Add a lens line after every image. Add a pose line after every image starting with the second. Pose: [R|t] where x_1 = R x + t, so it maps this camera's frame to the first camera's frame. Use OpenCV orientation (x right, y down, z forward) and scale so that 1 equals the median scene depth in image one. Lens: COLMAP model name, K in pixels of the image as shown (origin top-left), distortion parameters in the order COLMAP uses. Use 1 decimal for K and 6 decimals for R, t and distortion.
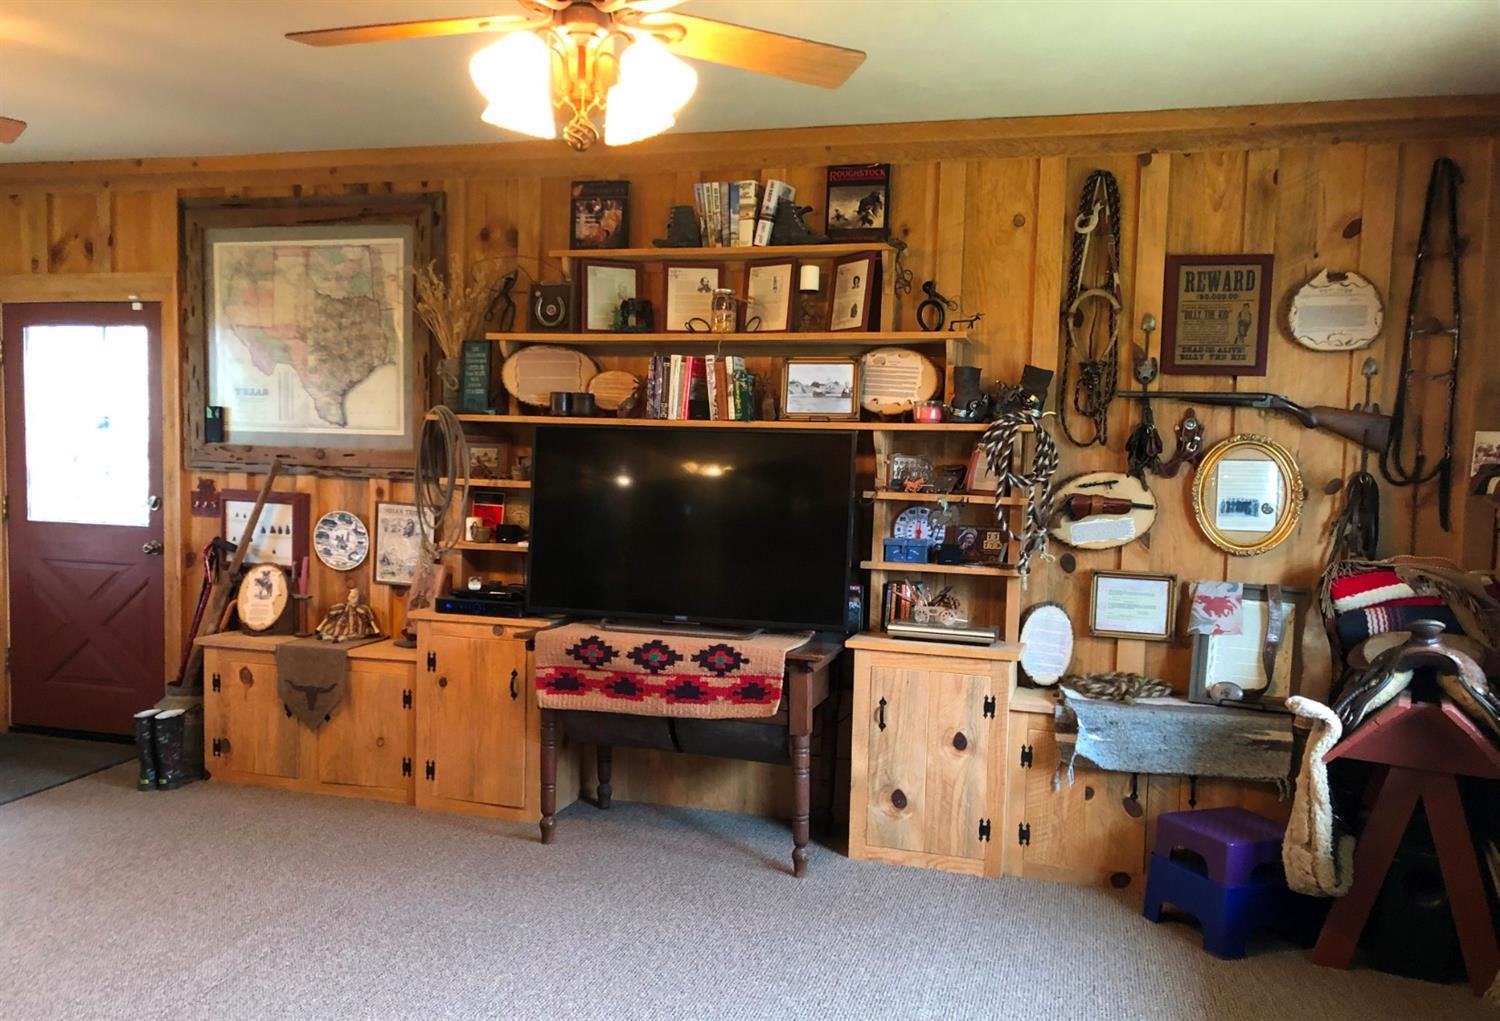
lens RADIAL K [[1256.6, 0, 745.9], [0, 1256.6, 545.3], [0, 0, 1]] dist [0.033269, -0.004264]
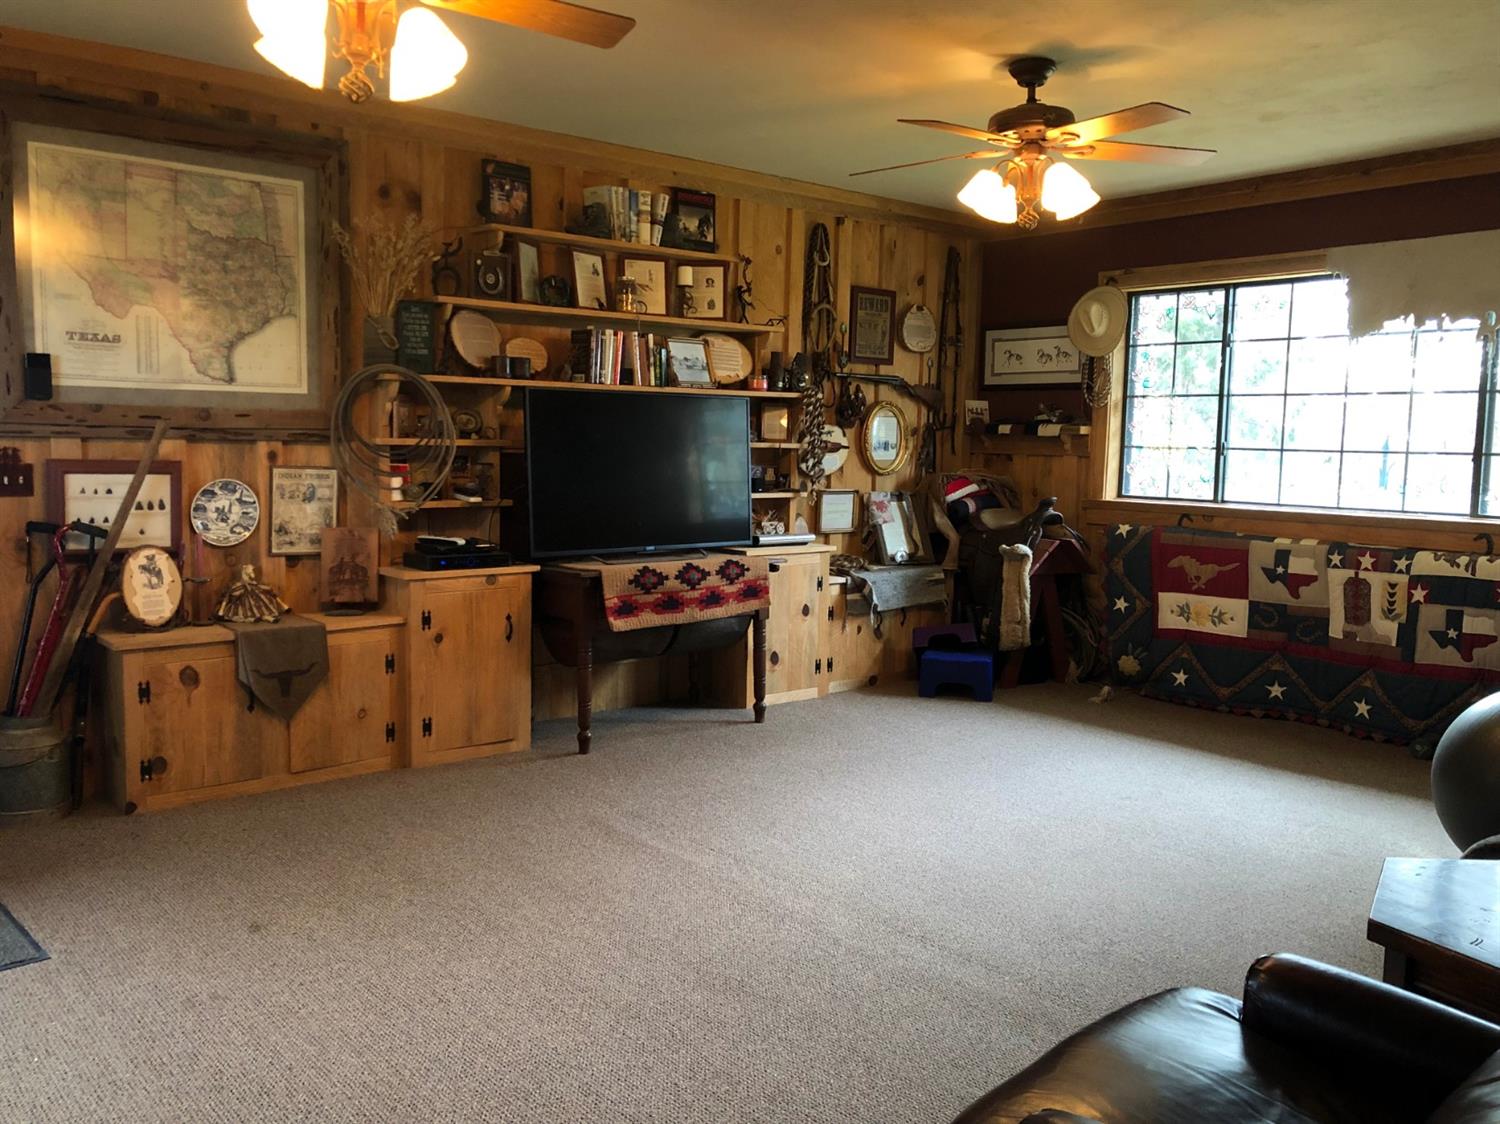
lens RADIAL K [[1219.8, 0, 743.3], [0, 1219.8, 551.7], [0, 0, 1]] dist [0.057491, -0.075652]
pose [[0.554739, -0.098493, 0.826174, -1.024276], [0.059647, 0.995122, 0.078584, -0.027649], [-0.829884, 0.005685, 0.557907, 0.266845]]
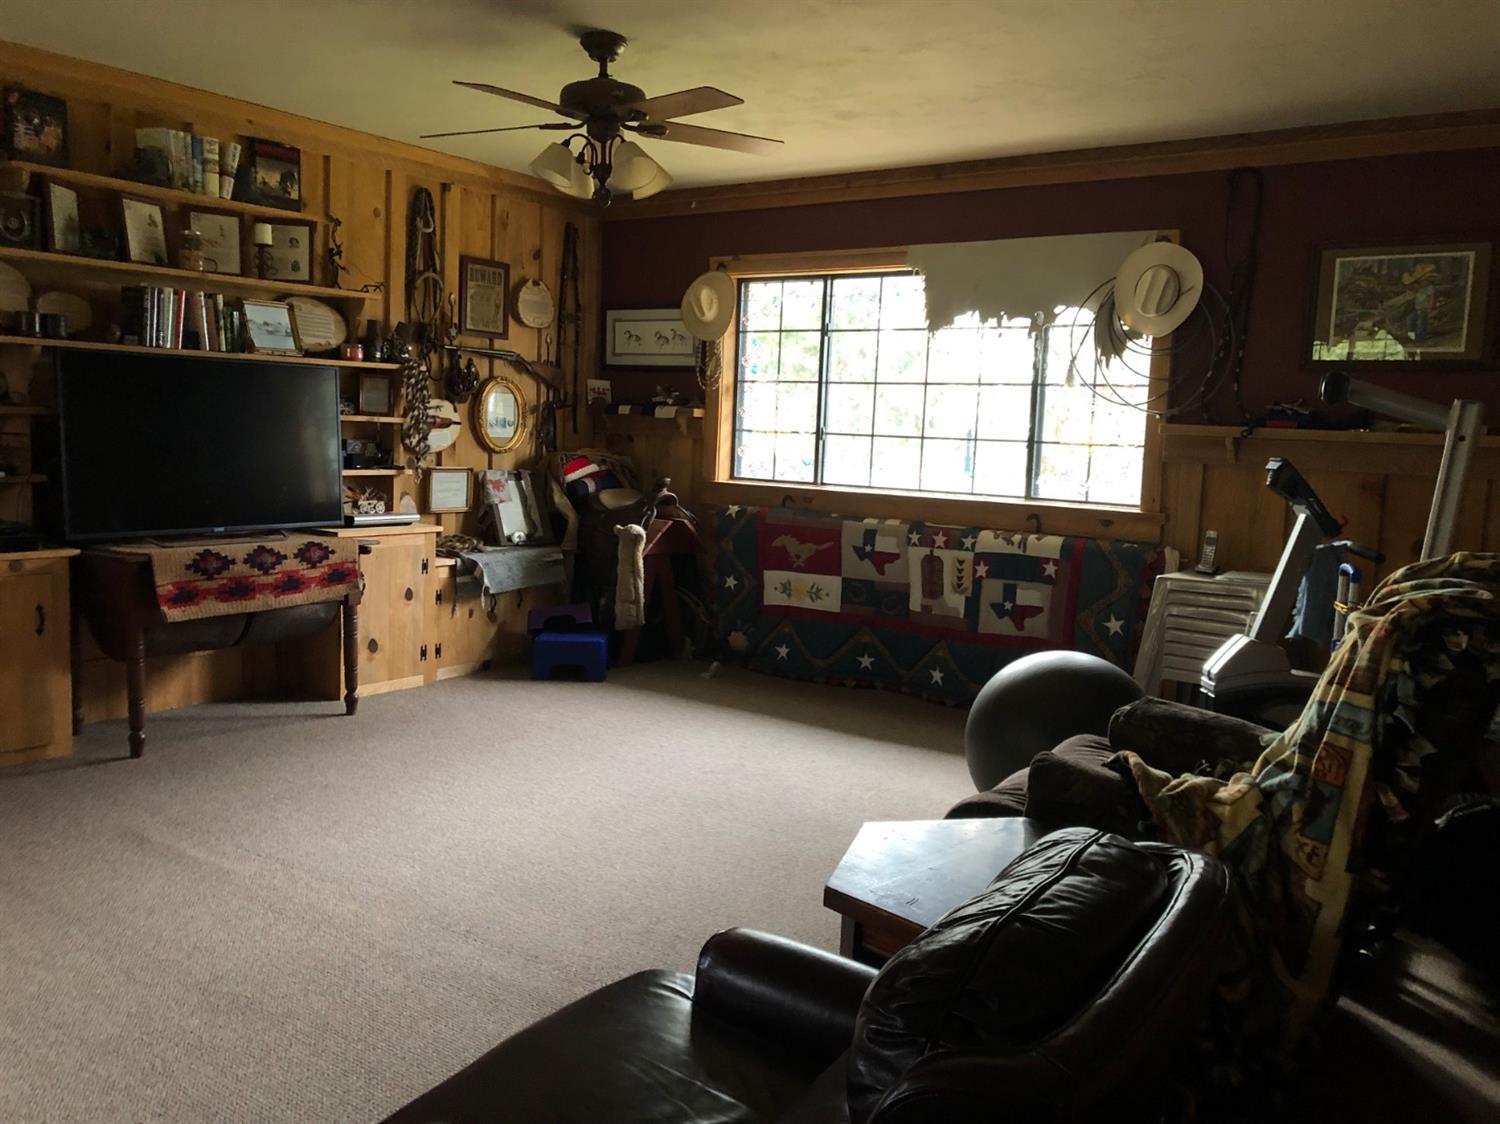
lens RADIAL K [[1219.8, 0, 743.3], [0, 1219.8, 551.7], [0, 0, 1]] dist [0.057491, -0.075652]
pose [[0.327438, -0.115710, 0.937761, -0.967288], [0.041170, 0.993278, 0.108184, -0.022568], [-0.943975, 0.003184, 0.330001, 0.199923]]
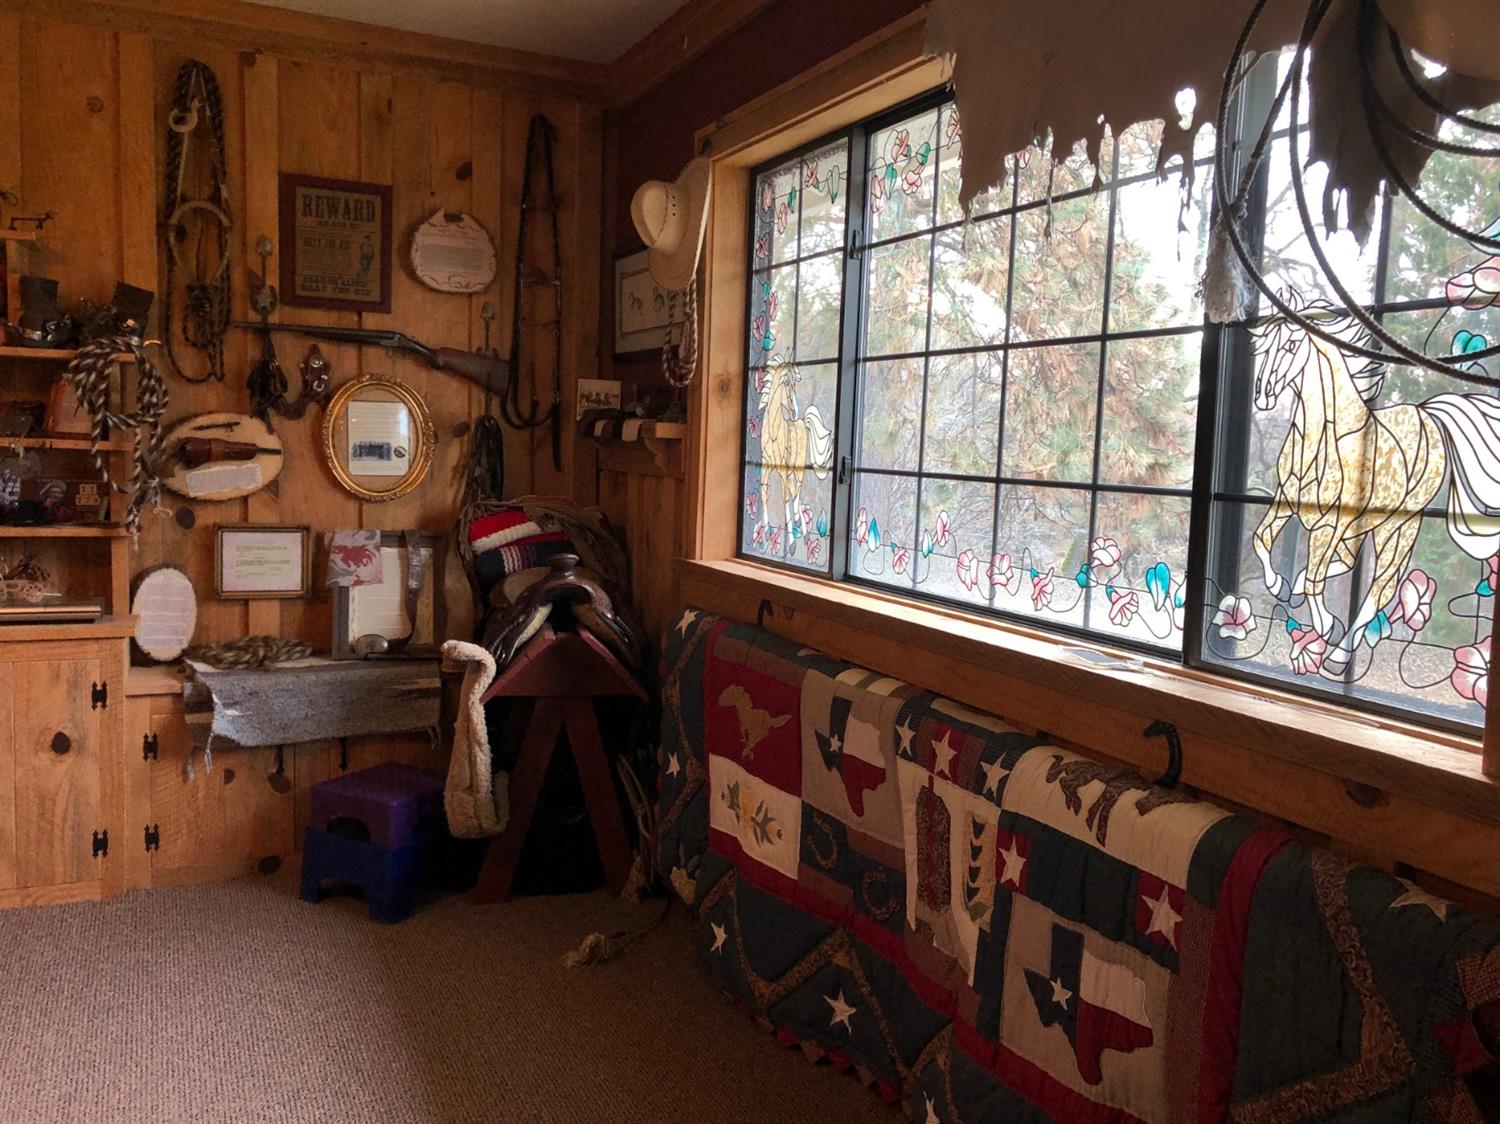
lens RADIAL K [[1227.2, 0, 736.8], [0, 1227.2, 549.3], [0, 0, 1]] dist [0.018167, 0.009200]
pose [[0.755013, -0.062271, 0.652746, -0.012729], [0.036724, 0.997934, 0.052724, 0.005142], [-0.654680, -0.015835, 0.755740, 0.114220]]
